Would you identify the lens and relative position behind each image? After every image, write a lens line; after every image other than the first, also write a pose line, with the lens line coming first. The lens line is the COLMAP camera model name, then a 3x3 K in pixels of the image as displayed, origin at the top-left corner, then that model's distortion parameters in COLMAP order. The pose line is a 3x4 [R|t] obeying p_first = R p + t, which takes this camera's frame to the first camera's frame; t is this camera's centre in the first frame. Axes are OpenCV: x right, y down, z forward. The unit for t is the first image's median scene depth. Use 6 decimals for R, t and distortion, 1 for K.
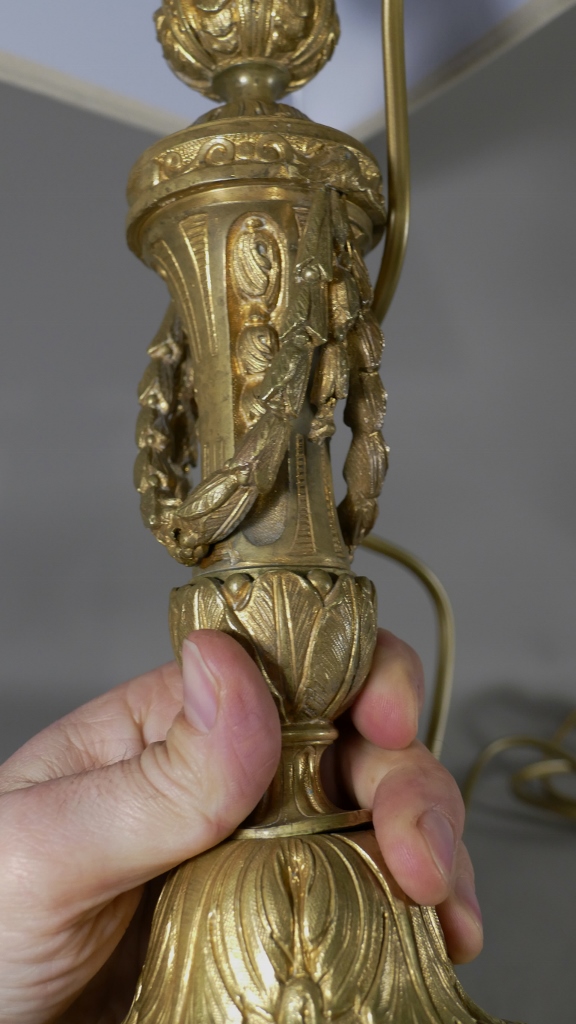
lens RADIAL K [[1338.5, 0, 288.0], [0, 1338.5, 512.0], [0, 0, 1]] dist [-0.118517, -0.009977]
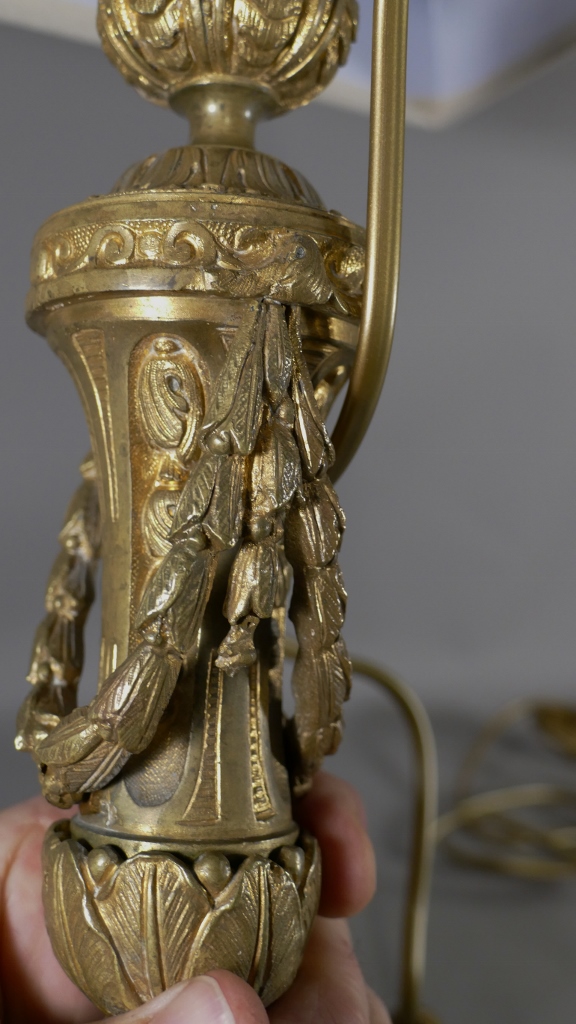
lens RADIAL K [[1338.5, 0, 288.0], [0, 1338.5, 512.0], [0, 0, 1]] dist [-0.118517, -0.009977]
pose [[0.977385, 0.071632, -0.198967, 0.183407], [-0.045683, 0.990186, 0.132080, -0.226135], [0.206475, -0.120003, 0.971065, 0.320363]]
